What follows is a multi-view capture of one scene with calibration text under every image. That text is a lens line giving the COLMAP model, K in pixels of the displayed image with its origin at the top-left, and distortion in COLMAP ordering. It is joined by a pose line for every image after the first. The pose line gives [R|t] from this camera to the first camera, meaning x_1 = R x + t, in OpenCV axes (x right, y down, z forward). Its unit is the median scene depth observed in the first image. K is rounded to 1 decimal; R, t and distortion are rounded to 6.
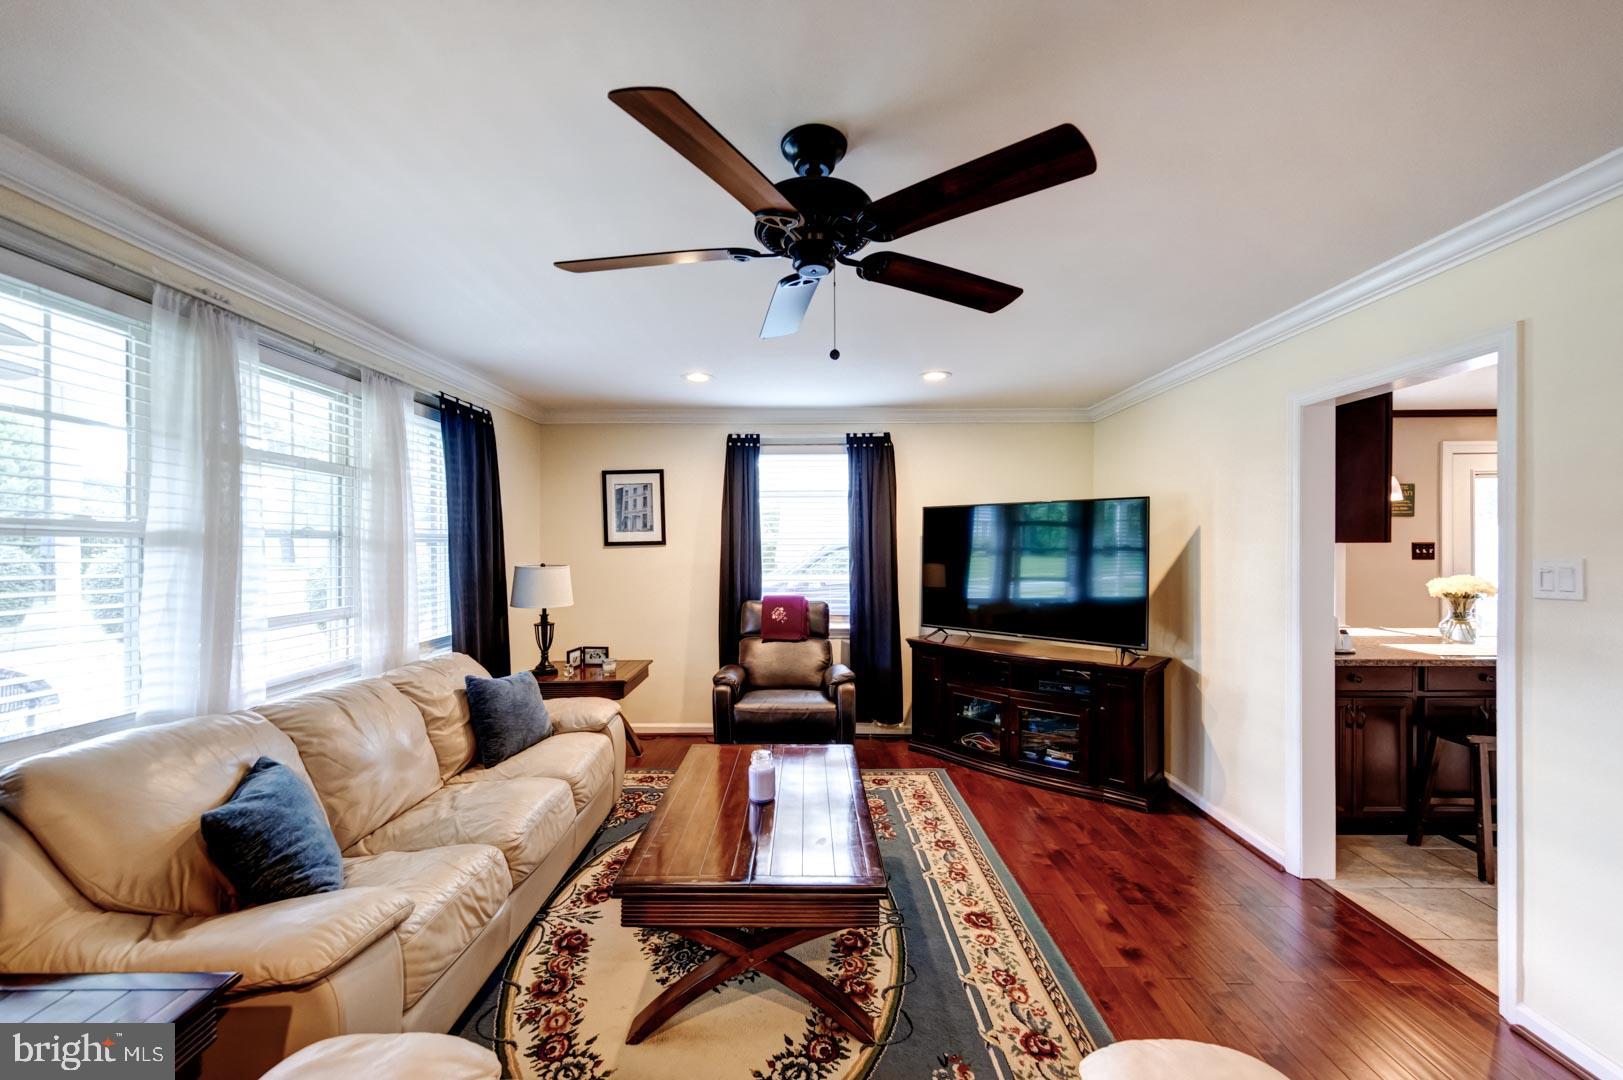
lens RADIAL K [[638.1, 0, 805.3], [0, 638.1, 553.5], [0, 0, 1]] dist [-0.003867, 0.000096]
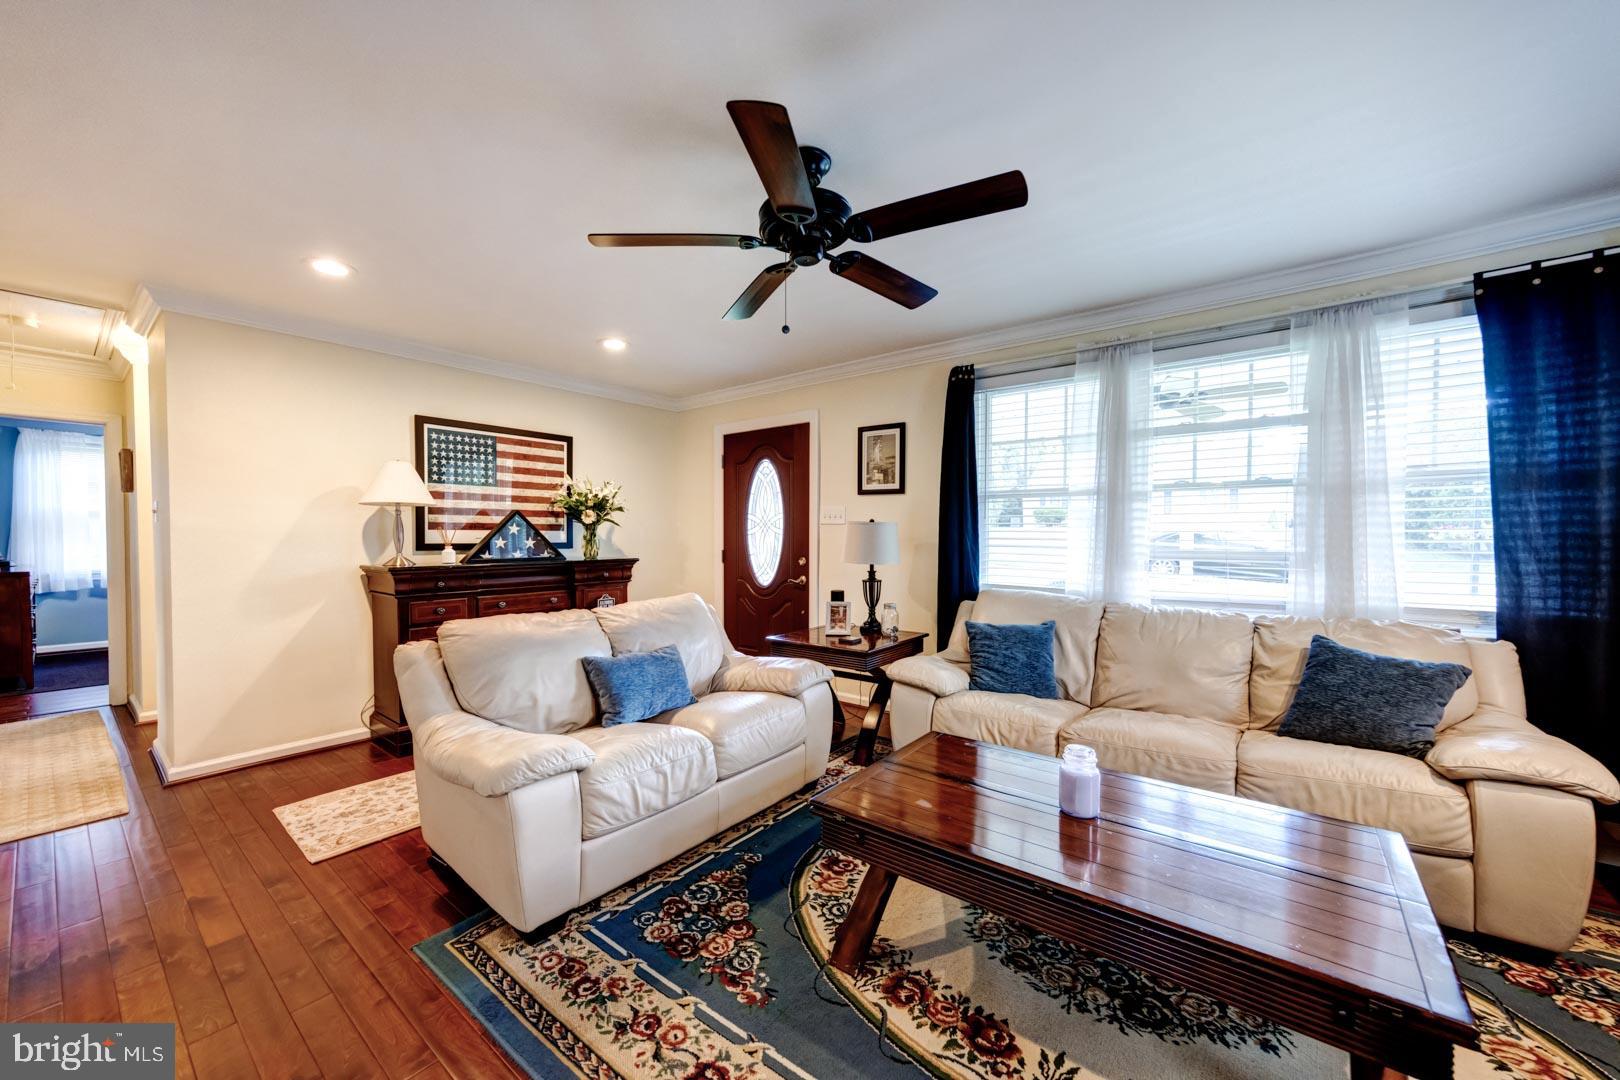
lens RADIAL K [[608.6, 0, 802.7], [0, 608.6, 552.9], [0, 0, 1]] dist [0.004654, -0.000563]
pose [[-0.616629, 0.025246, -0.786849, 0.501083], [-0.005611, 0.999319, 0.036460, 0.050391], [0.787234, 0.026897, -0.616068, 0.883613]]
